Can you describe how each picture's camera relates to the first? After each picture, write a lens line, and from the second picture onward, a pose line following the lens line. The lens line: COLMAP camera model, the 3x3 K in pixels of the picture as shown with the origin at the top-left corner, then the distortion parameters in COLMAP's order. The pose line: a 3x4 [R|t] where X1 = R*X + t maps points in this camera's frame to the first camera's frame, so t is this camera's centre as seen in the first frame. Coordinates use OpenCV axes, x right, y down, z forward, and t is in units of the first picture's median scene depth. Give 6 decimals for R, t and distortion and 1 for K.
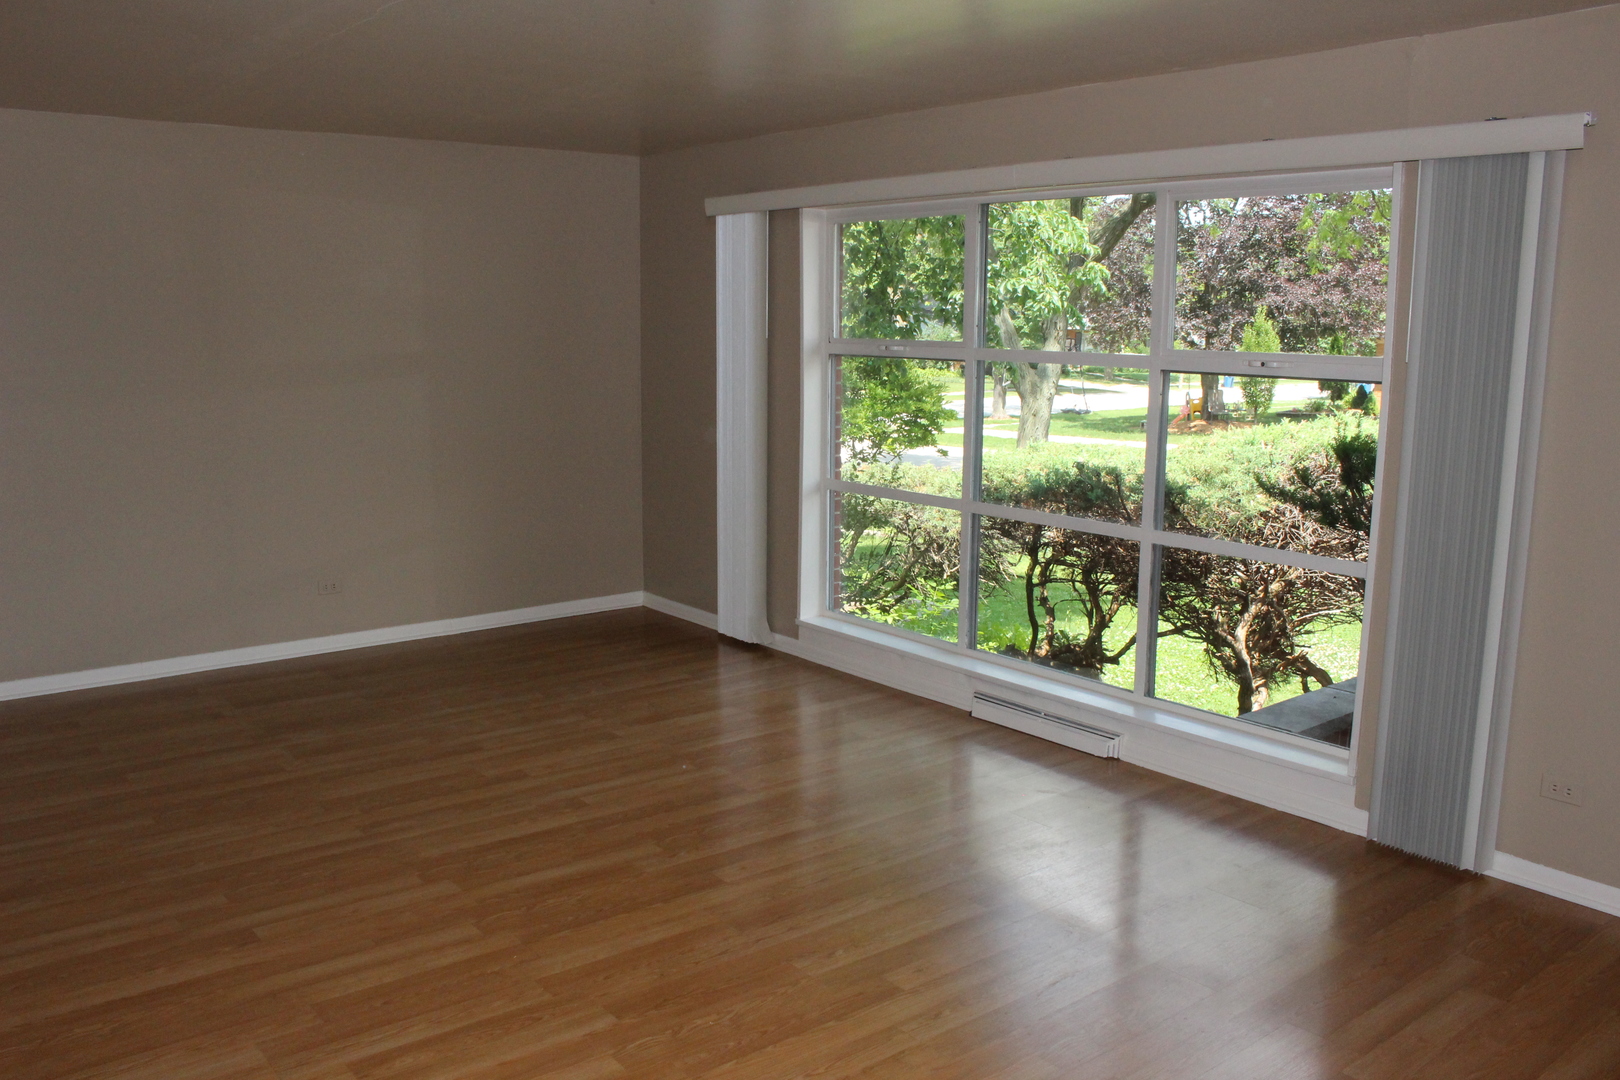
lens RADIAL K [[1330.9, 0, 810.5], [0, 1330.9, 543.4], [0, 0, 1]] dist [-0.154730, 0.110467]
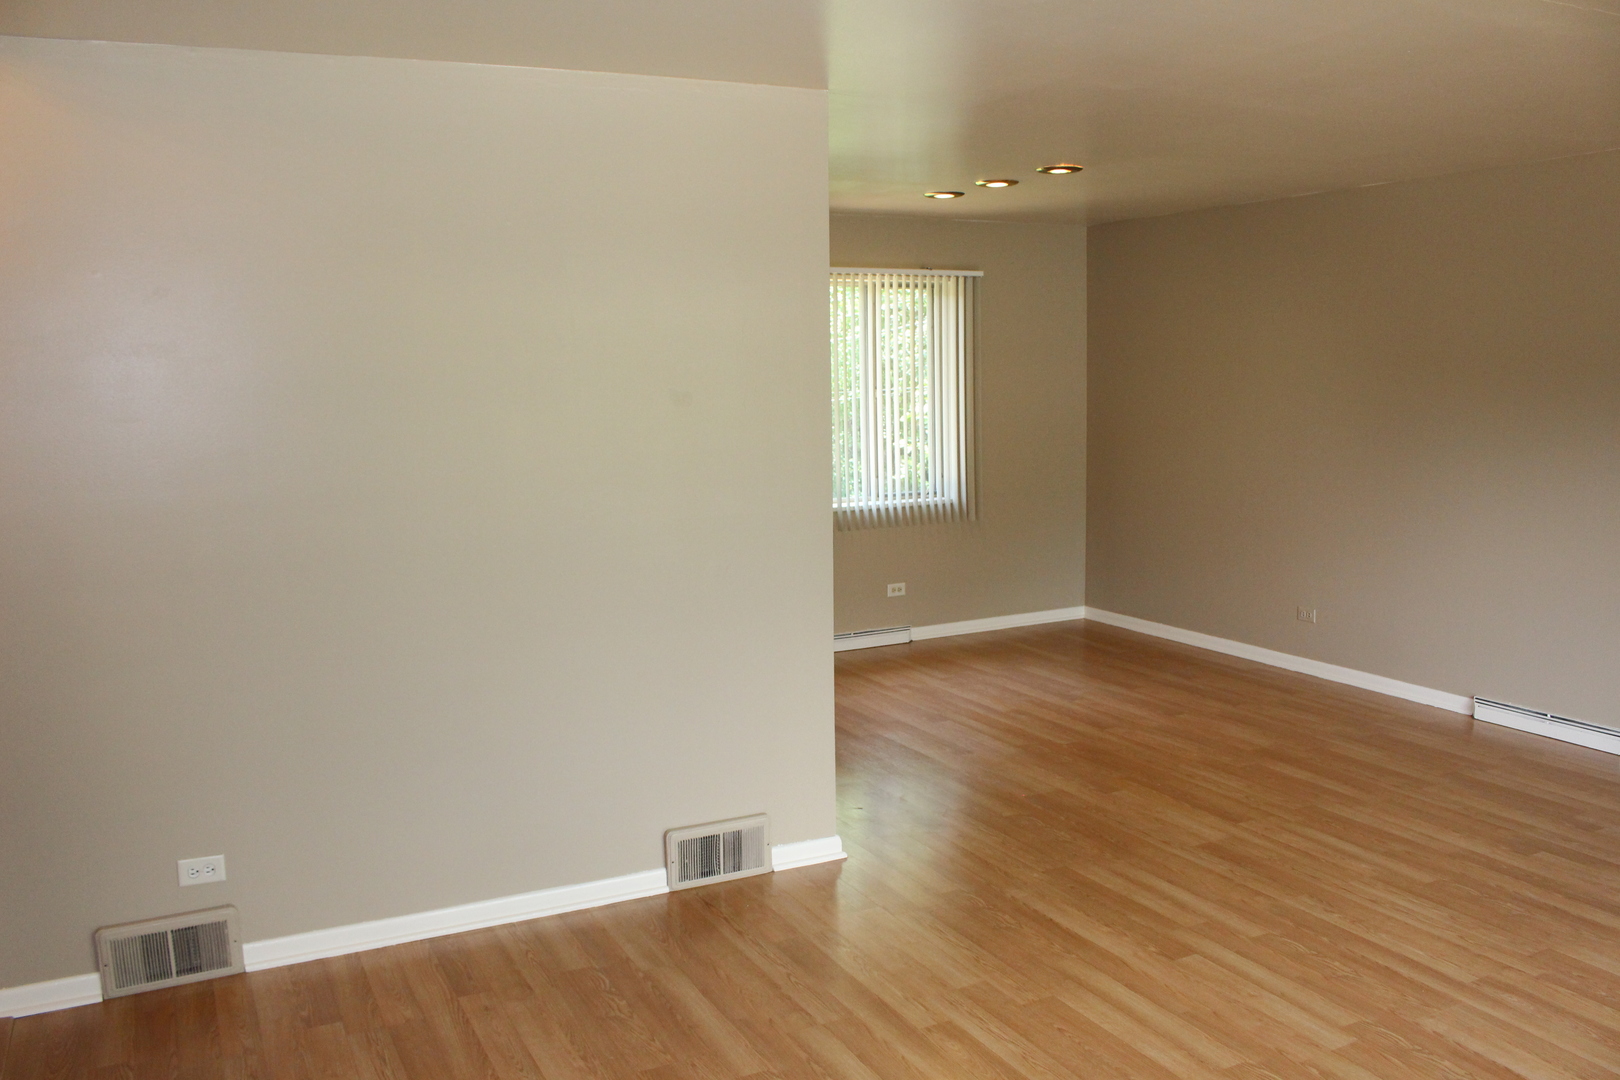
lens RADIAL K [[1330.9, 0, 809.0], [0, 1330.9, 538.3], [0, 0, 1]] dist [-0.154730, 0.110467]
pose [[-0.207852, 0.115917, -0.971268, 0.555193], [-0.151334, 0.977187, 0.149009, -0.122493], [0.966383, 0.177958, -0.185568, 0.777548]]
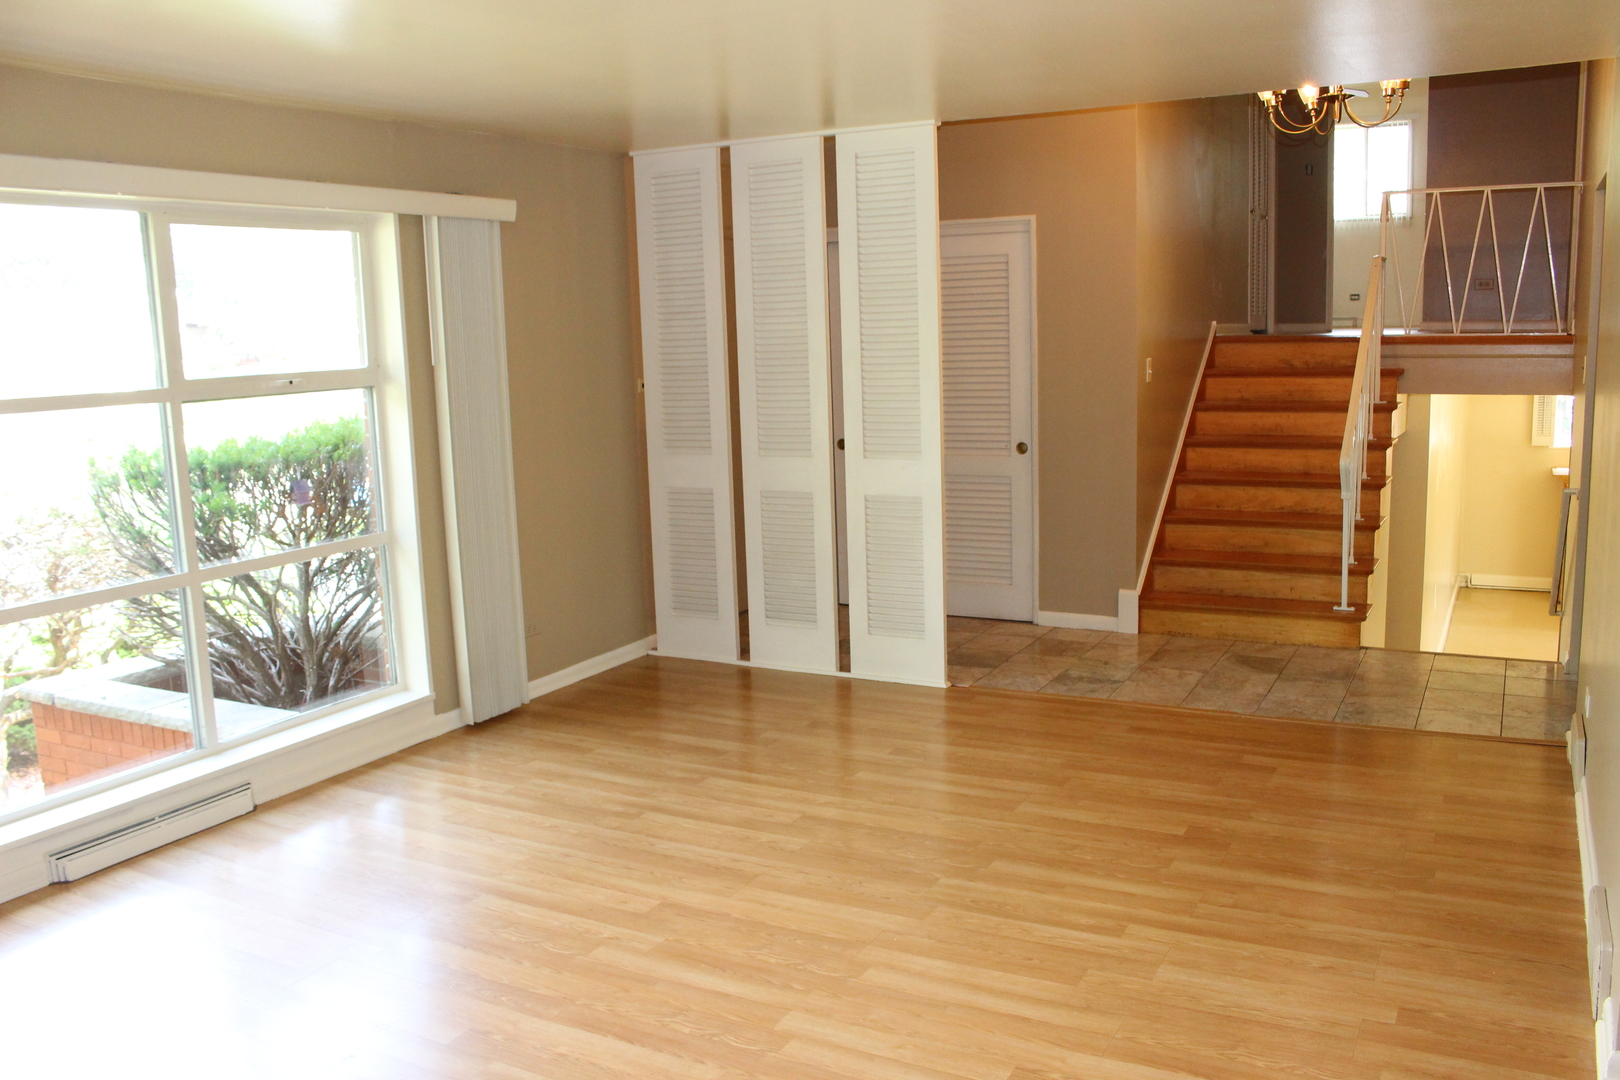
lens RADIAL K [[1330.9, 0, 807.6], [0, 1330.9, 547.3], [0, 0, 1]] dist [-0.154730, 0.110467]
pose [[-0.380312, -0.141384, 0.913988, -0.995576], [0.186841, 0.956125, 0.225647, -0.202422], [-0.905789, 0.256586, -0.337209, 1.203300]]
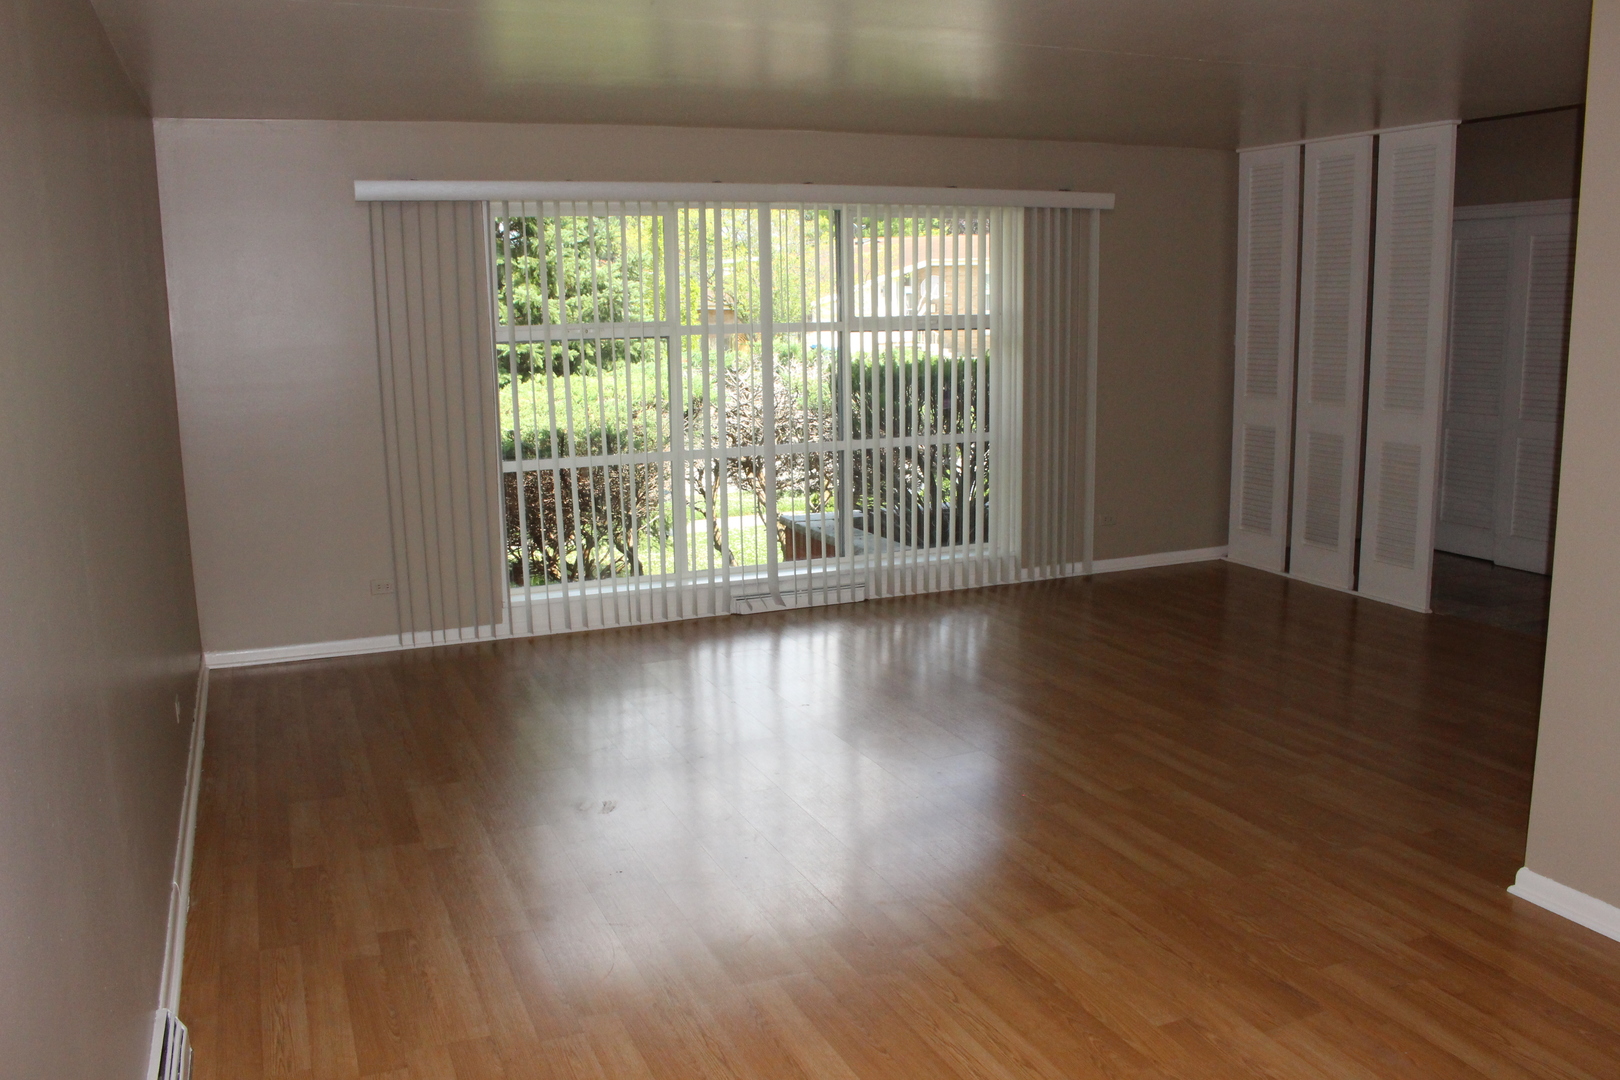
lens RADIAL K [[1330.9, 0, 798.7], [0, 1330.9, 542.1], [0, 0, 1]] dist [-0.154730, 0.110467]
pose [[0.281425, -0.180800, 0.942397, -1.541570], [0.180045, 0.974597, 0.133211, -0.141336], [-0.942541, 0.132185, 0.306828, 0.813601]]
